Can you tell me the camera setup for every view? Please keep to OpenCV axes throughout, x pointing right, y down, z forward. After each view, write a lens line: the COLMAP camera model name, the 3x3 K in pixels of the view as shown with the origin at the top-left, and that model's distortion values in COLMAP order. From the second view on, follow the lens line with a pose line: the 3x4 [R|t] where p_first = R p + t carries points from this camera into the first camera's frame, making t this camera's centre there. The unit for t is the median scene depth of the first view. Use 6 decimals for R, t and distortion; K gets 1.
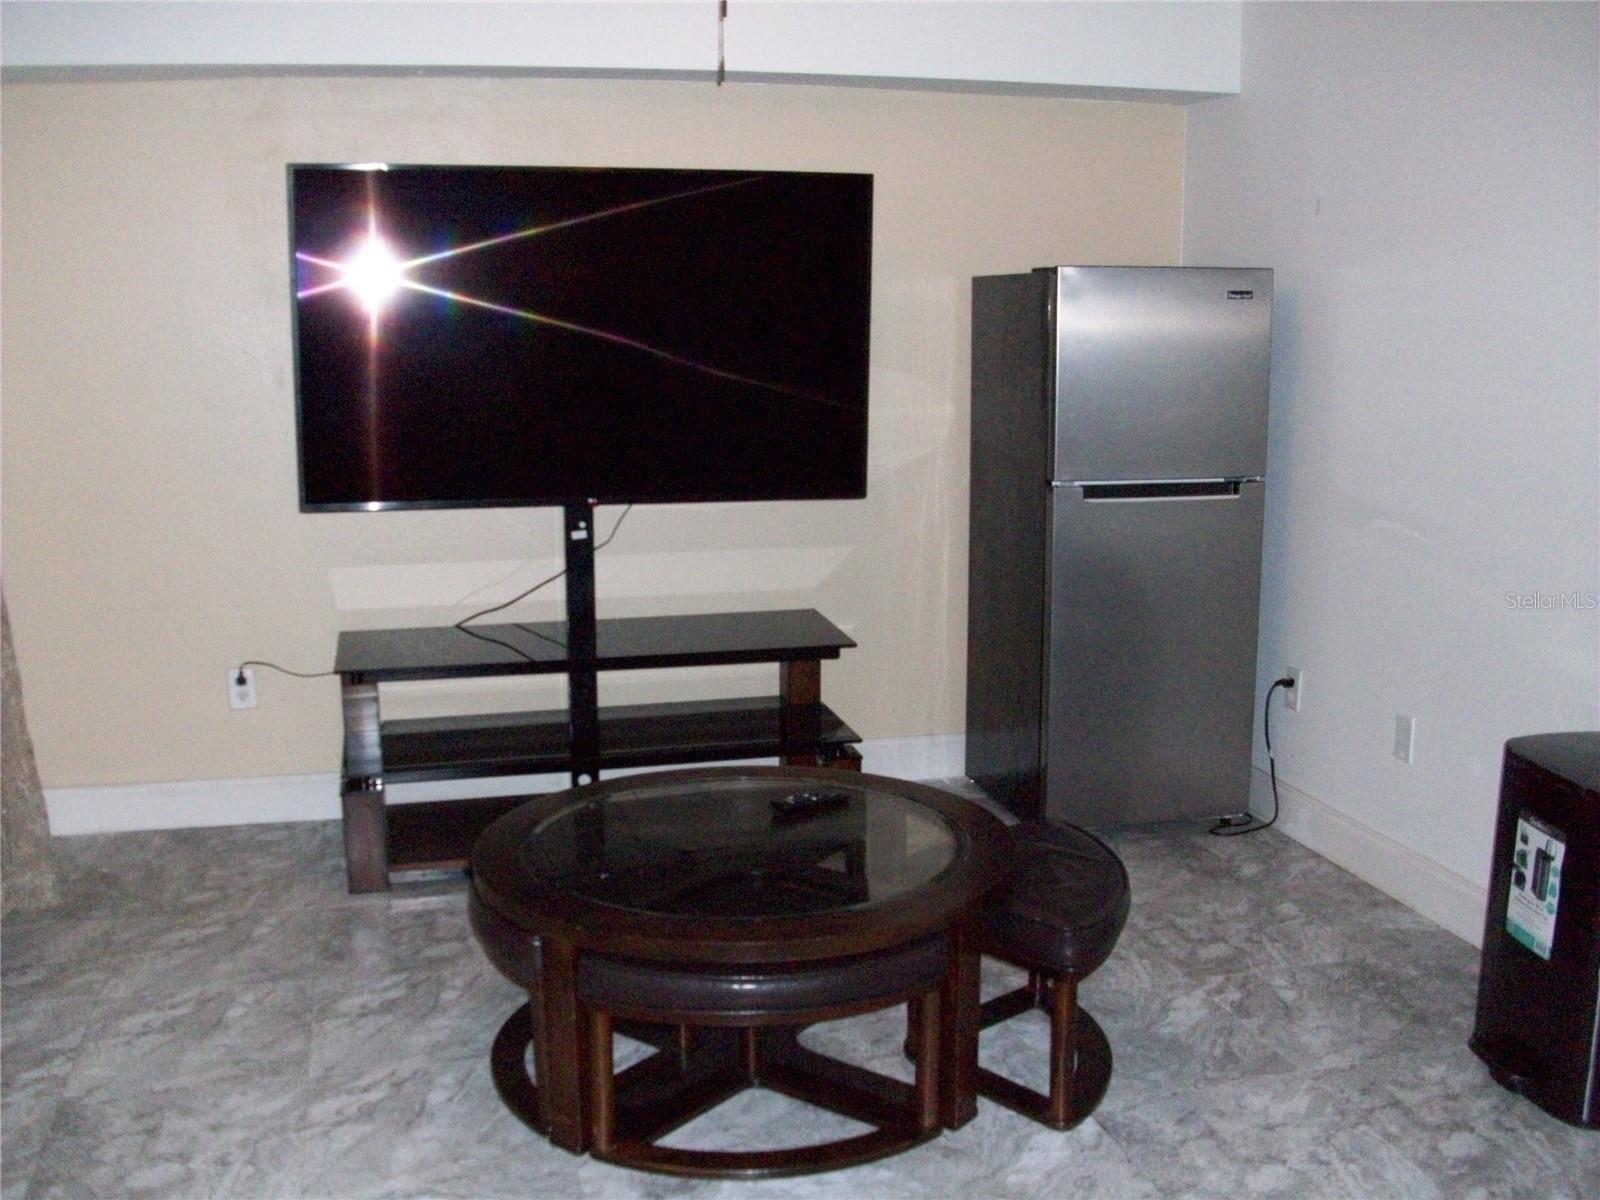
lens RADIAL K [[1833.8, 0, 800.0], [0, 1833.8, 600.0], [0, 0, 1]] dist [-0.161239, 0.051914]
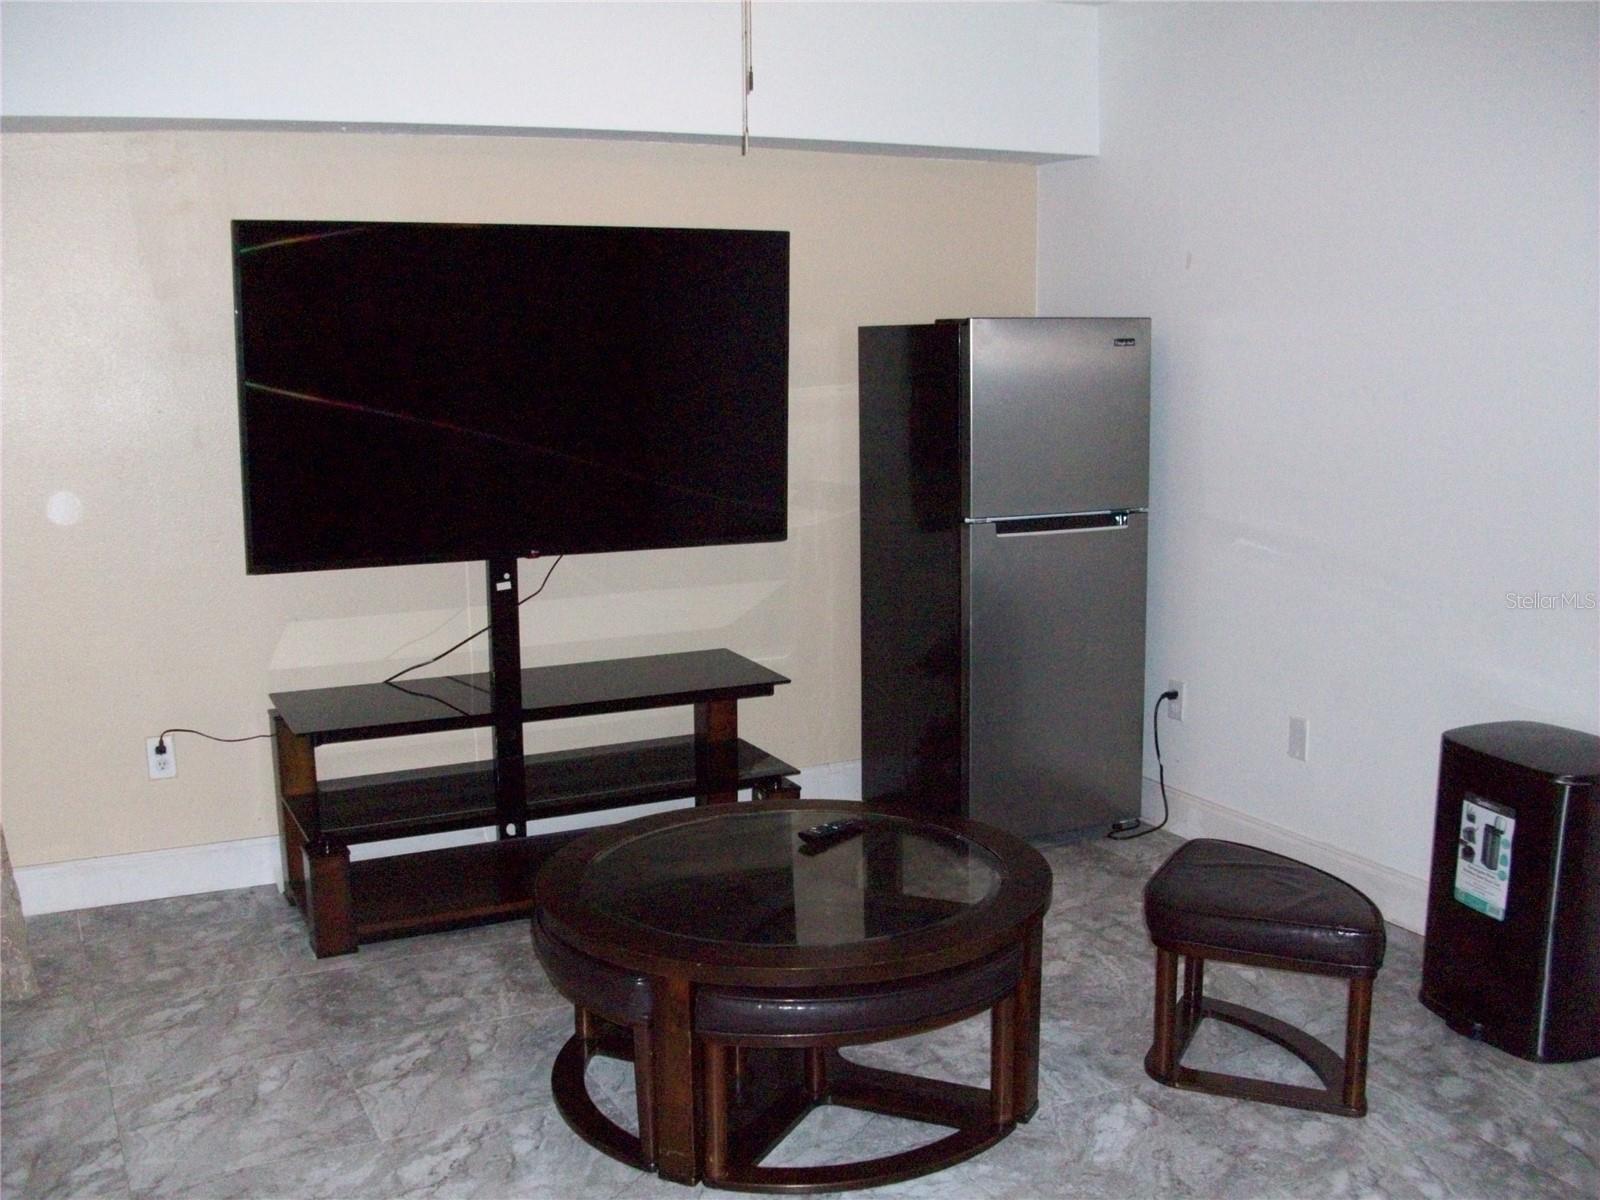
lens RADIAL K [[1833.8, 0, 800.0], [0, 1833.8, 600.0], [0, 0, 1]] dist [-0.161239, 0.051914]
pose [[0.972418, -0.041074, 0.229600, -0.231201], [0.045305, 0.998886, -0.013187, -0.008757], [-0.228803, 0.023226, 0.973196, -0.022290]]
